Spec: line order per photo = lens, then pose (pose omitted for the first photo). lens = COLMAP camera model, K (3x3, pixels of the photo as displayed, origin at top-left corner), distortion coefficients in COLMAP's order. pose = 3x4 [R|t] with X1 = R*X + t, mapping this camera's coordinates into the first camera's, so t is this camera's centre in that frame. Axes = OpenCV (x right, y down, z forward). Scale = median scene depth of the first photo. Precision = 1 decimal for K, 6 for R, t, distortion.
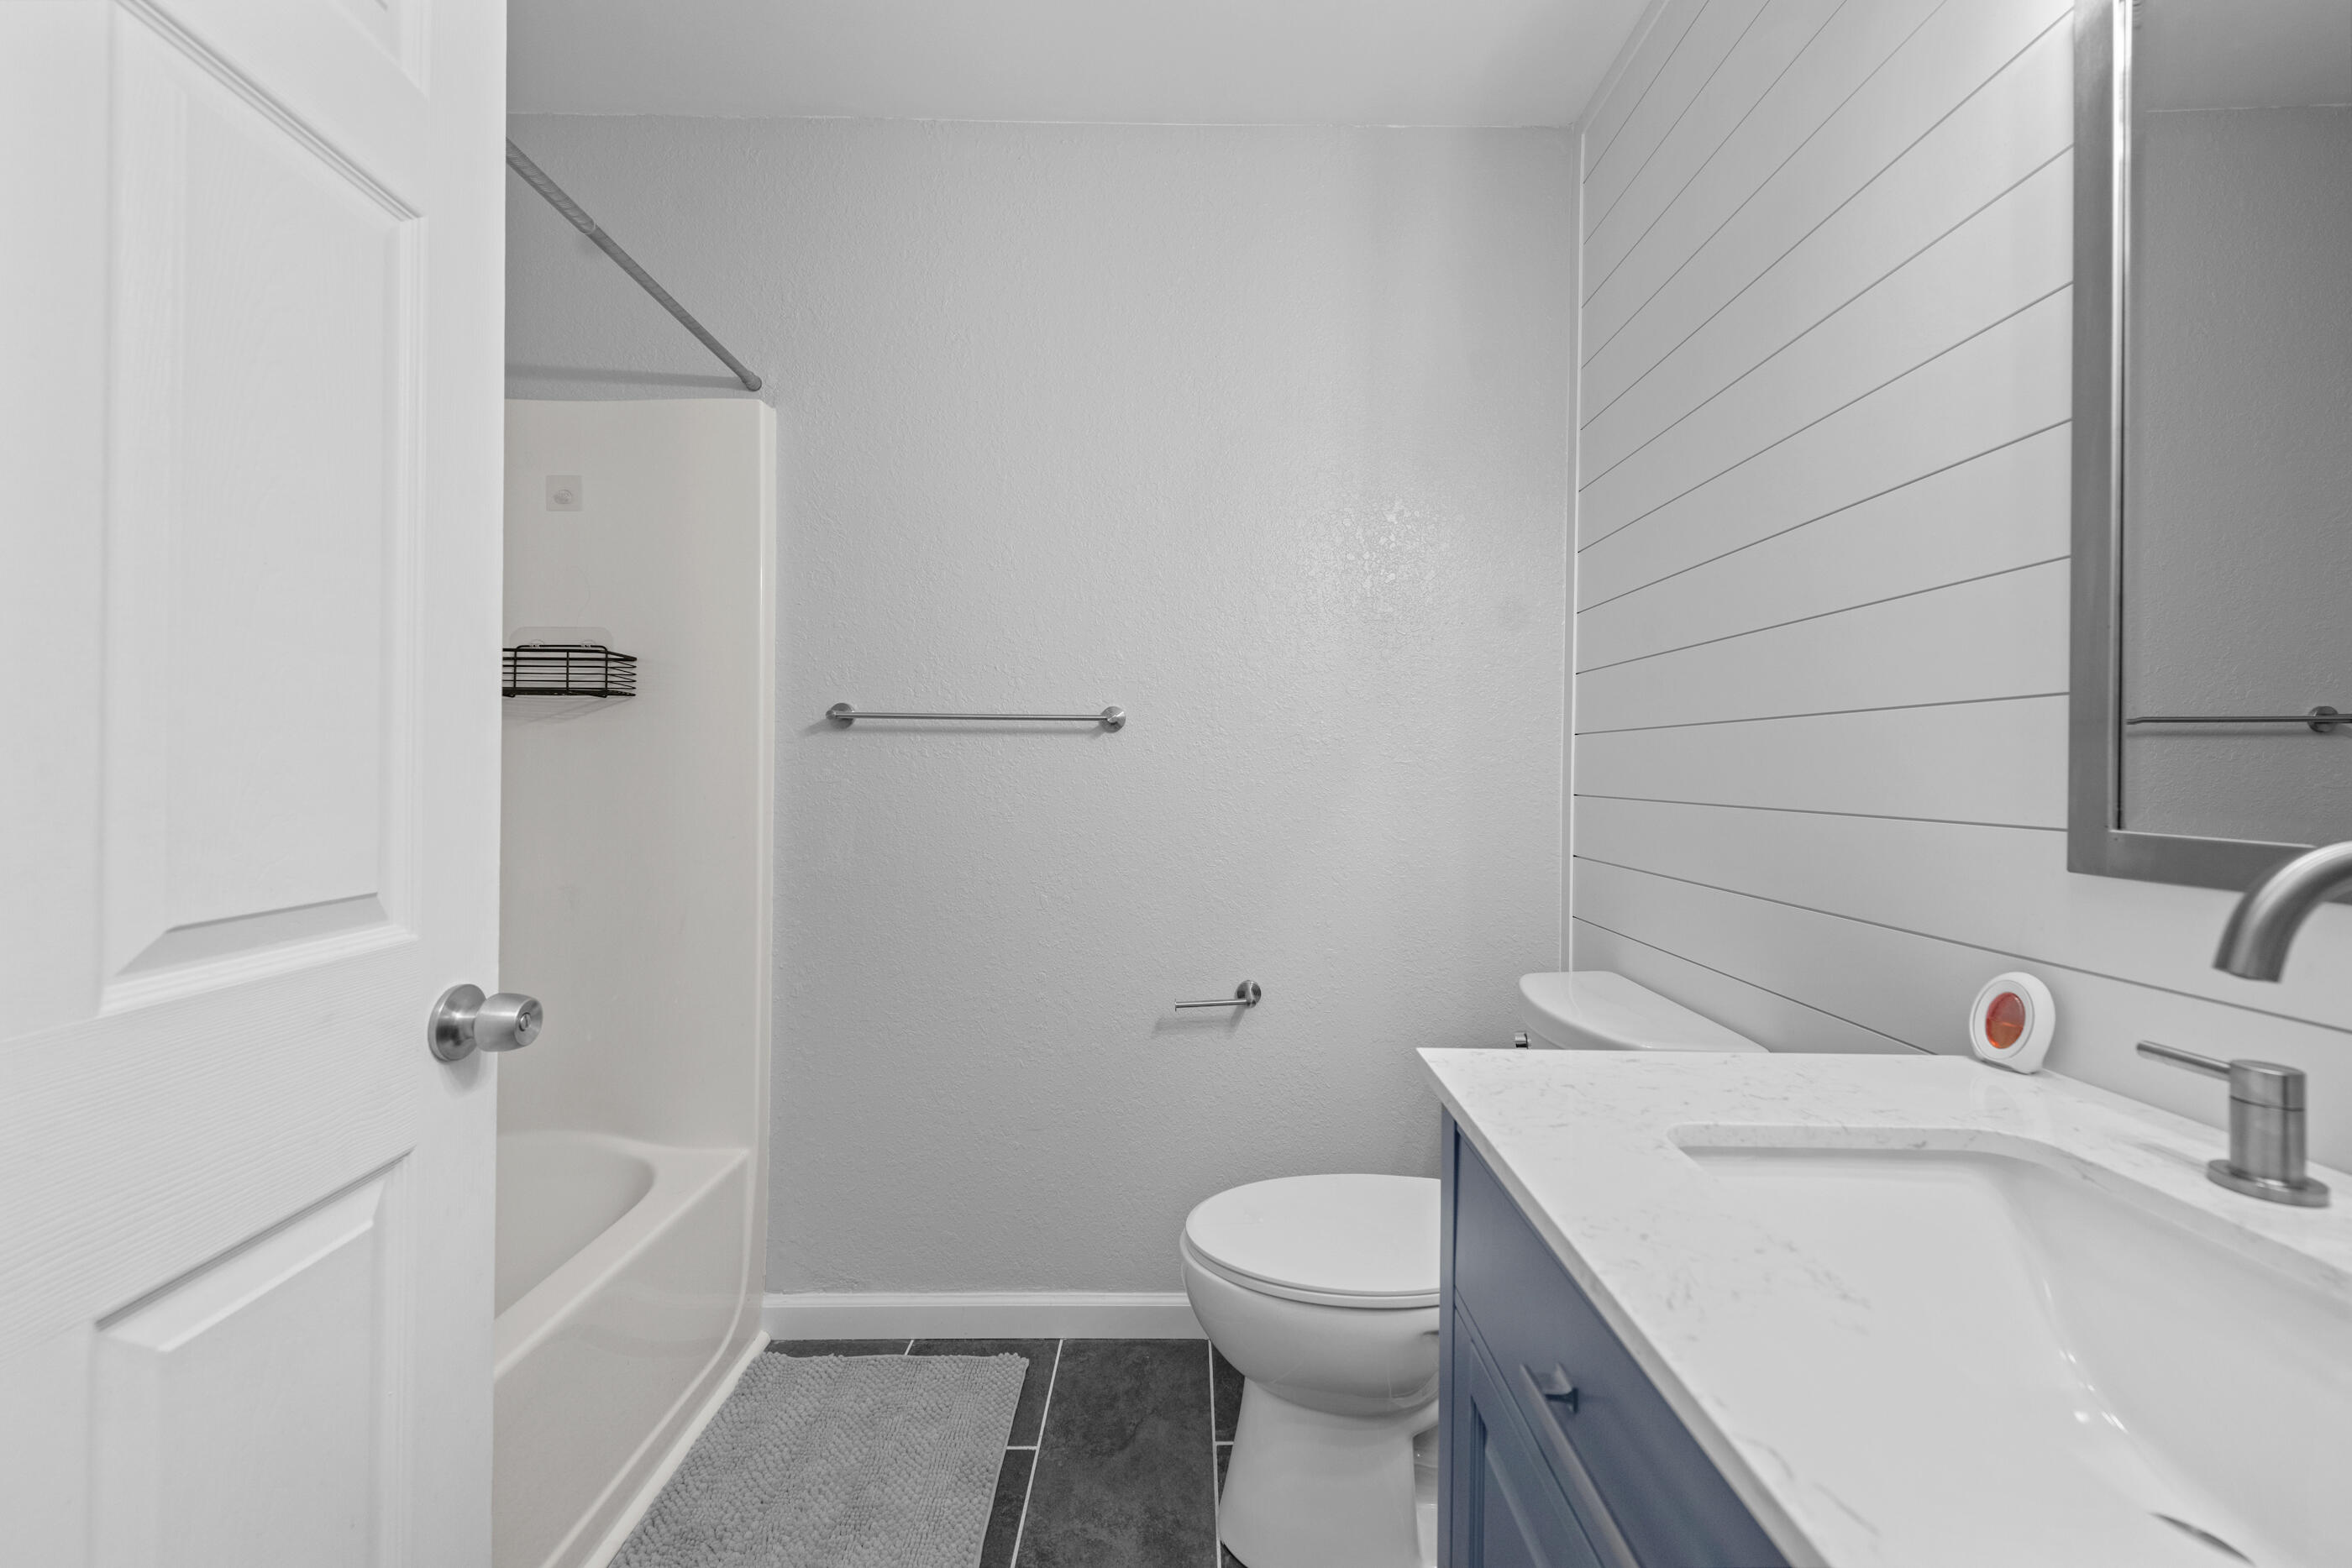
lens RADIAL K [[953.8, 0, 1178.3], [0, 953.8, 769.8], [0, 0, 1]] dist [0.017485, -0.001941]
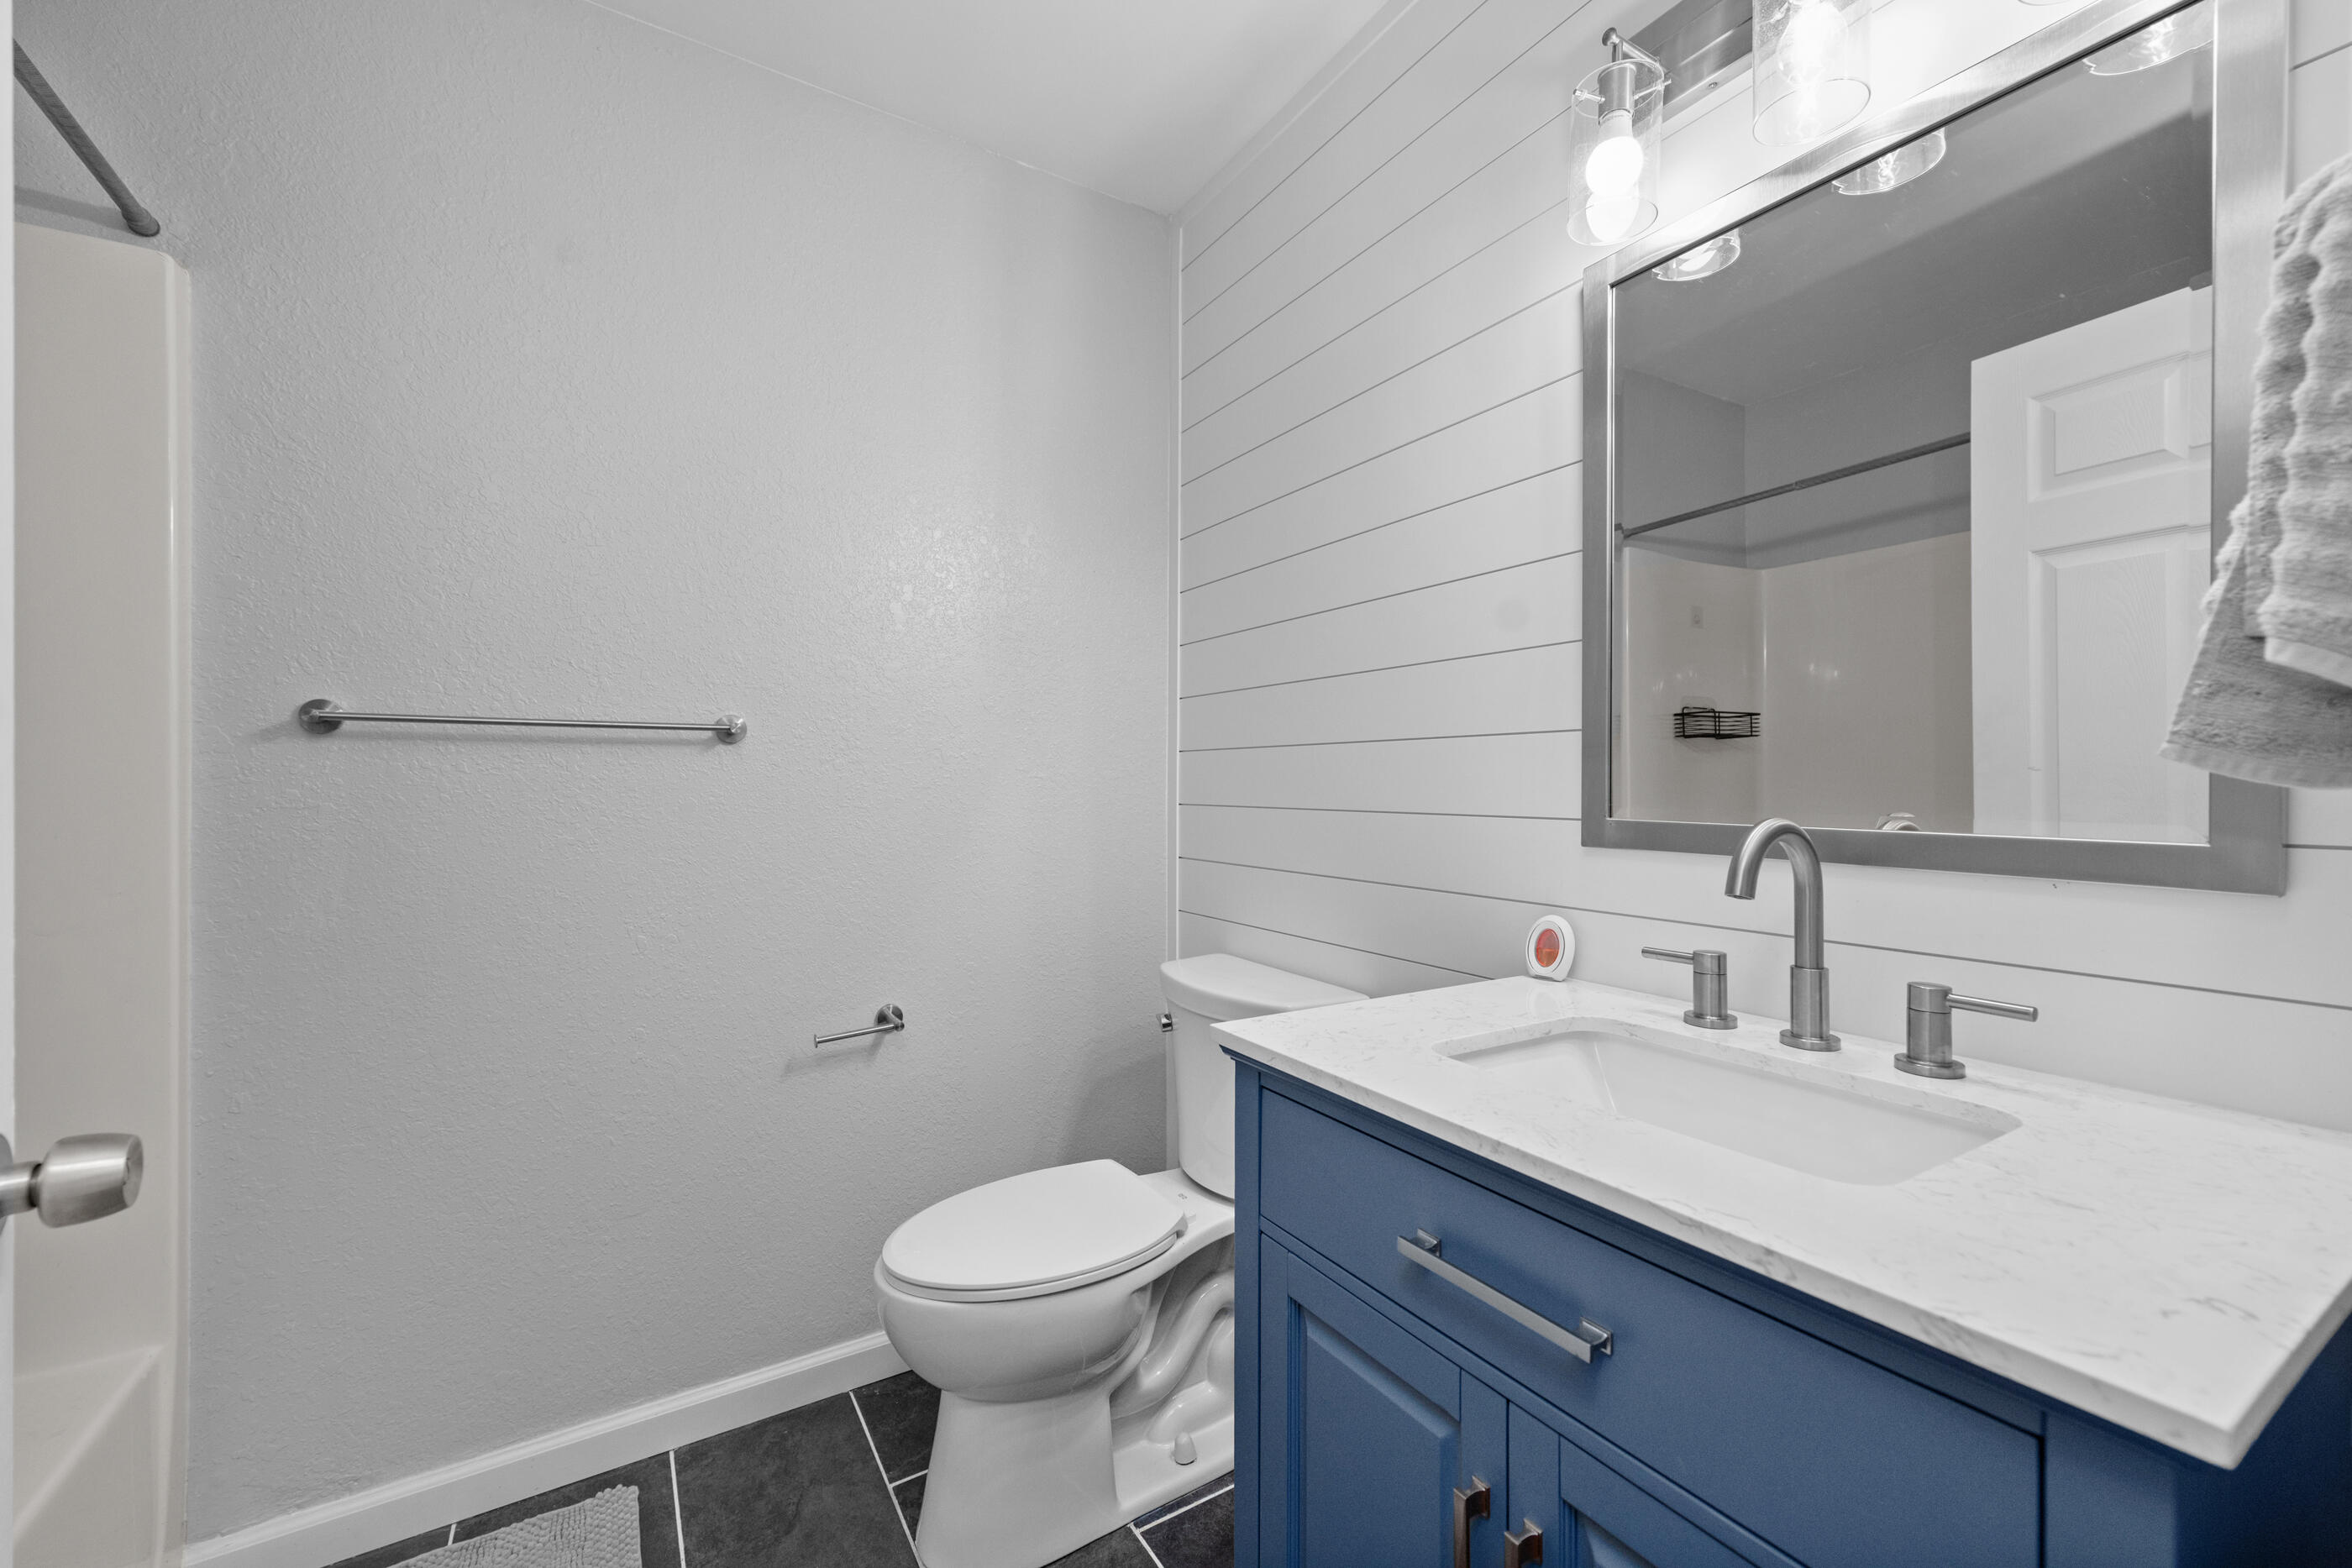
lens RADIAL K [[953.8, 0, 1222.4], [0, 953.8, 786.4], [0, 0, 1]] dist [0.017485, -0.001941]
pose [[0.848161, -0.010051, 0.529643, -0.171732], [0.008551, 0.999949, 0.005282, -0.001147], [-0.529669, 0.000049, 0.848204, 0.006594]]
